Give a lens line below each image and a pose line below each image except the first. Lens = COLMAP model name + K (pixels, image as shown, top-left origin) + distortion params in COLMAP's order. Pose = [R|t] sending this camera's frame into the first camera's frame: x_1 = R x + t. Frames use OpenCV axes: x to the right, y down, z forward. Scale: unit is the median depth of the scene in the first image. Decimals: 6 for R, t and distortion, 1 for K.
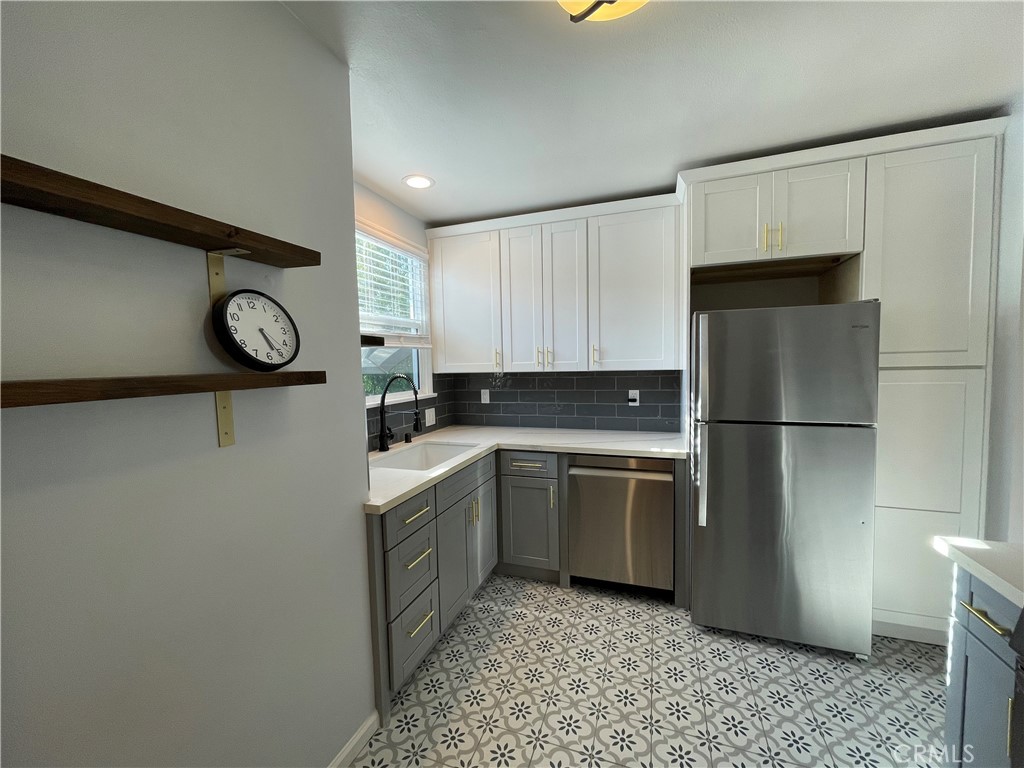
lens RADIAL K [[410.9, 0, 508.7], [0, 410.9, 388.3], [0, 0, 1]] dist [-0.004213, -0.000710]
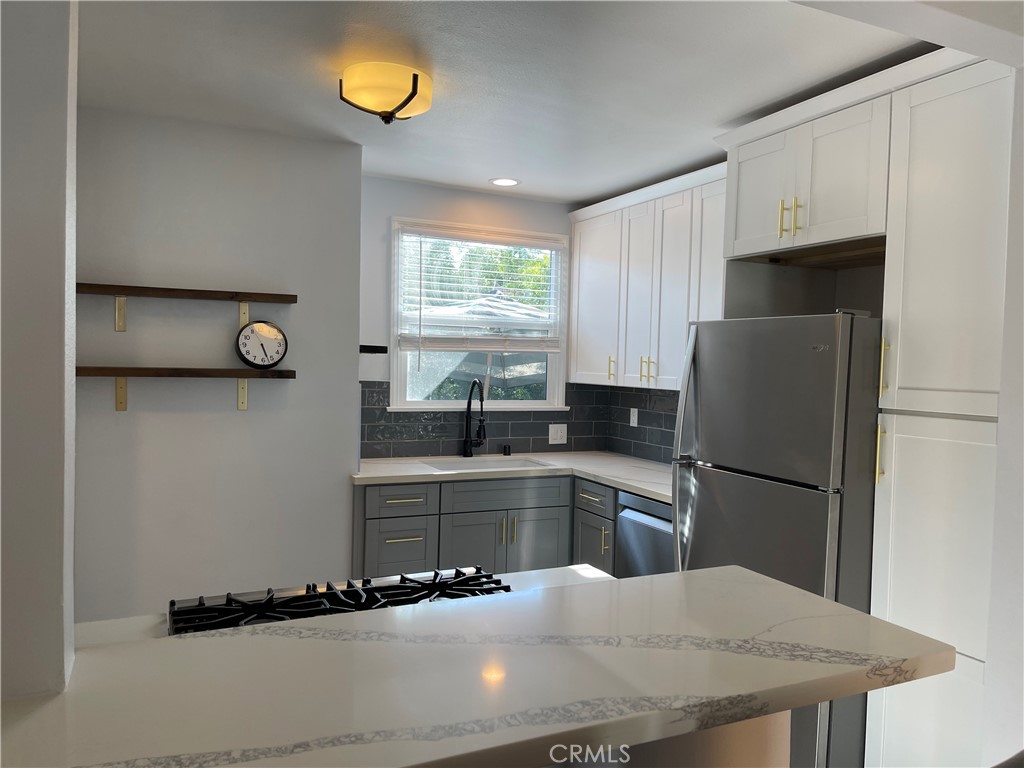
lens RADIAL K [[770.1, 0, 511.6], [0, 770.1, 390.7], [0, 0, 1]] dist [0.064049, -0.078457]
pose [[0.707640, 0.066994, -0.703390, 1.101509], [-0.086216, 0.996243, 0.008150, -0.030445], [0.701293, 0.054876, 0.710758, -0.251888]]
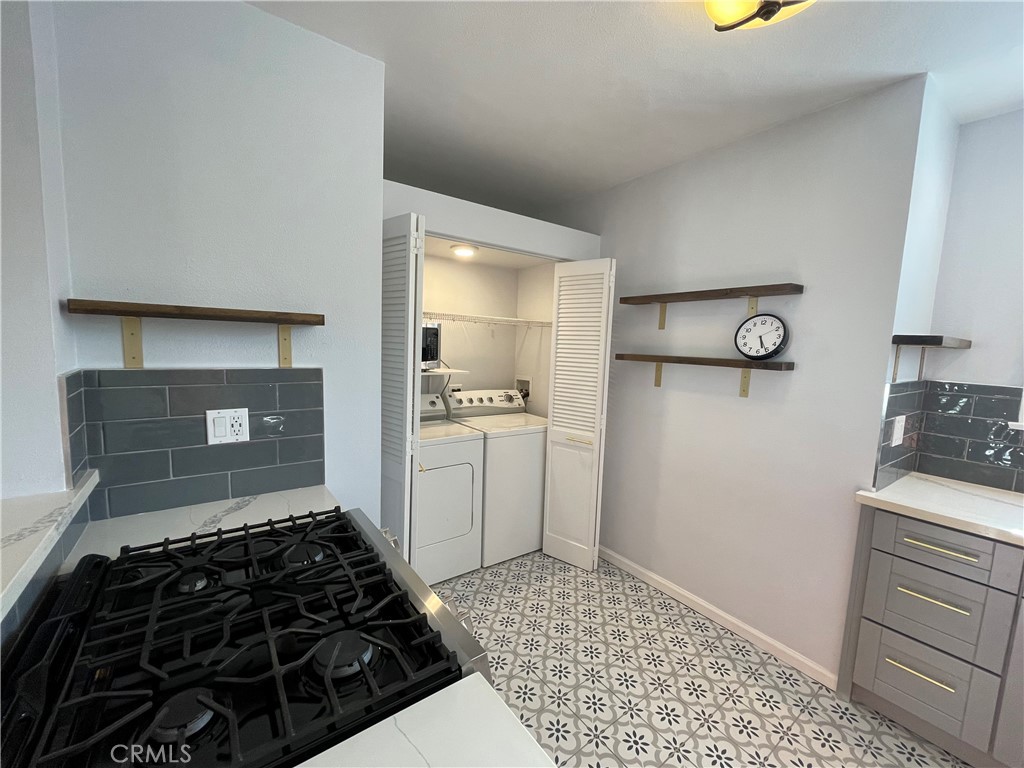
lens RADIAL K [[410.9, 0, 506.8], [0, 410.9, 387.8], [0, 0, 1]] dist [-0.004213, -0.000710]
pose [[-0.563512, 0.091729, -0.821000, 0.679338], [-0.076966, 0.983664, 0.162731, -0.058409], [0.822515, 0.154890, -0.547246, 0.504426]]
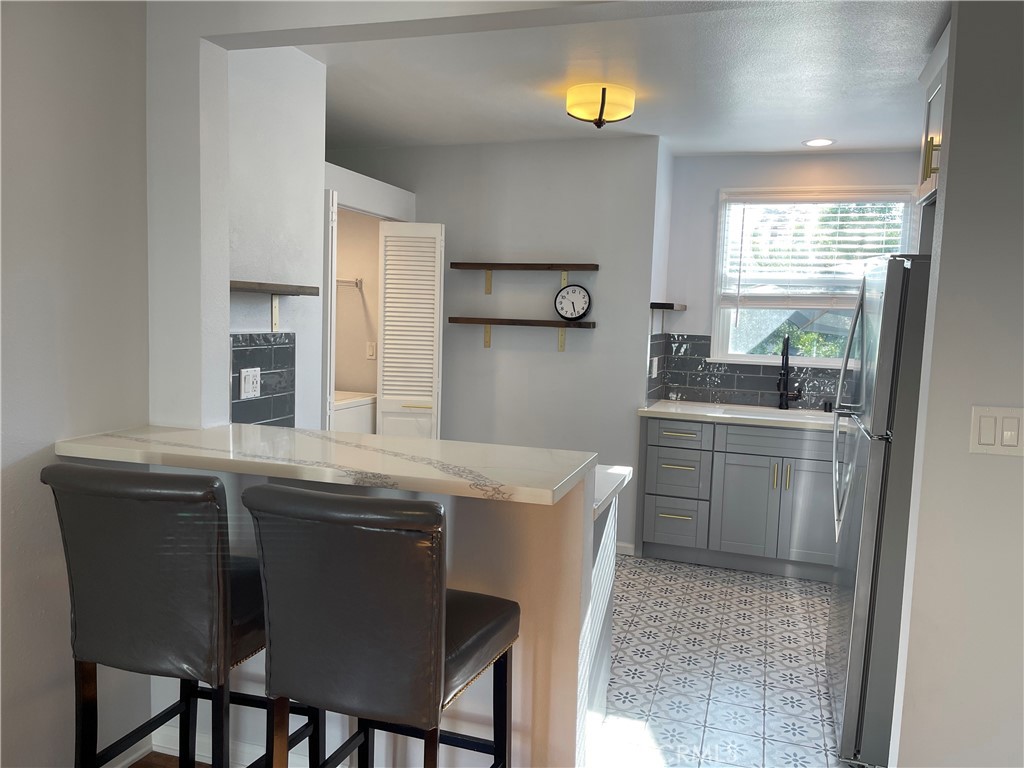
lens RADIAL K [[770.1, 0, 517.4], [0, 770.1, 385.3], [0, 0, 1]] dist [0.064049, -0.078457]
pose [[0.032314, 0.115805, -0.992746, 1.680870], [-0.099976, 0.988658, 0.112074, -0.061952], [0.994465, 0.095629, 0.043526, 0.252838]]
